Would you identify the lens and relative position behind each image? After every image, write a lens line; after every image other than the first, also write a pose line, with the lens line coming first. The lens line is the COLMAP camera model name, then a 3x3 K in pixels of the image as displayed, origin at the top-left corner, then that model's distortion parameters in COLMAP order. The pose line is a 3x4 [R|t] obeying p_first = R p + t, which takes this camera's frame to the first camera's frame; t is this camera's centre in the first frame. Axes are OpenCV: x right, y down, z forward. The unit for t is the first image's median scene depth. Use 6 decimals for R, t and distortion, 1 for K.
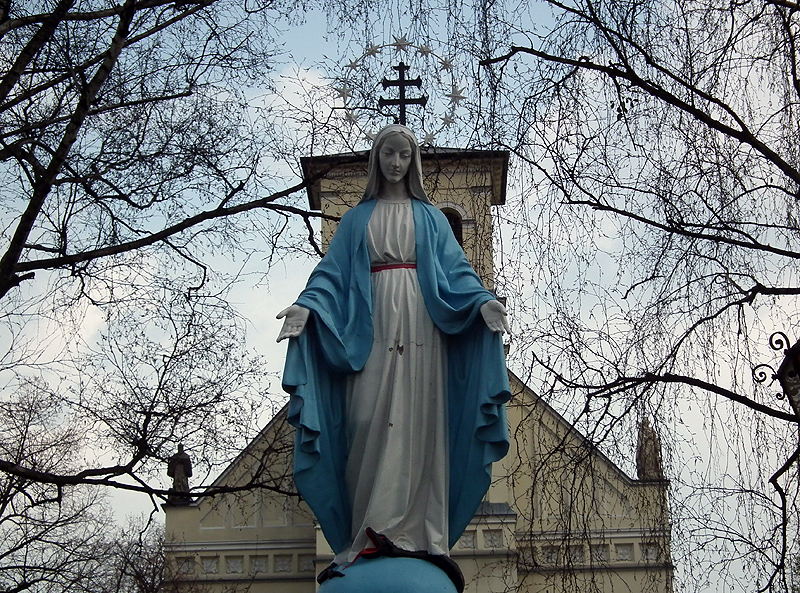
lens RADIAL K [[1526.5, 0, 397.1], [0, 1526.5, 296.2], [0, 0, 1]] dist [0.036142, 0.000000]
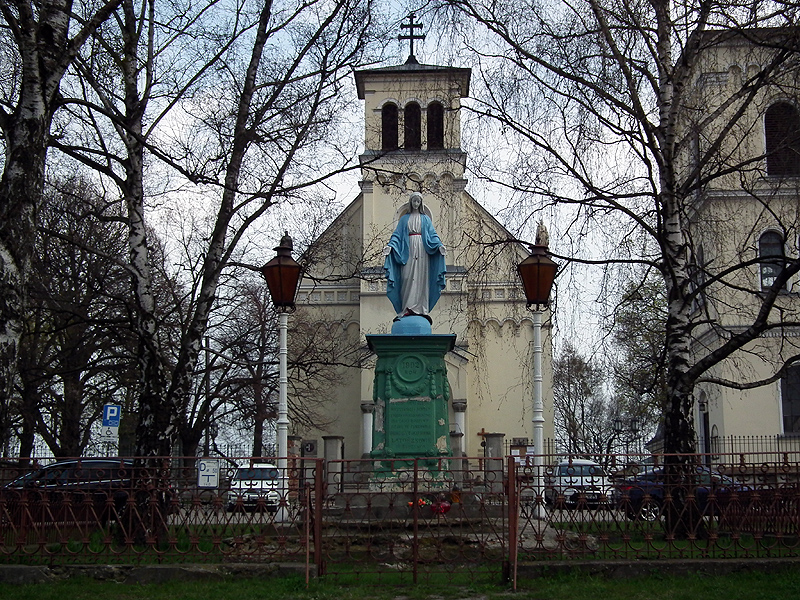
lens RADIAL K [[949.6, 0, 399.6], [0, 949.6, 302.0], [0, 0, 1]] dist [0.021522, 0.000000]
pose [[0.999834, 0.018183, -0.001312, -0.016046], [-0.017637, 0.983004, 0.182734, -0.133101], [0.004612, -0.182681, 0.983162, -0.595872]]
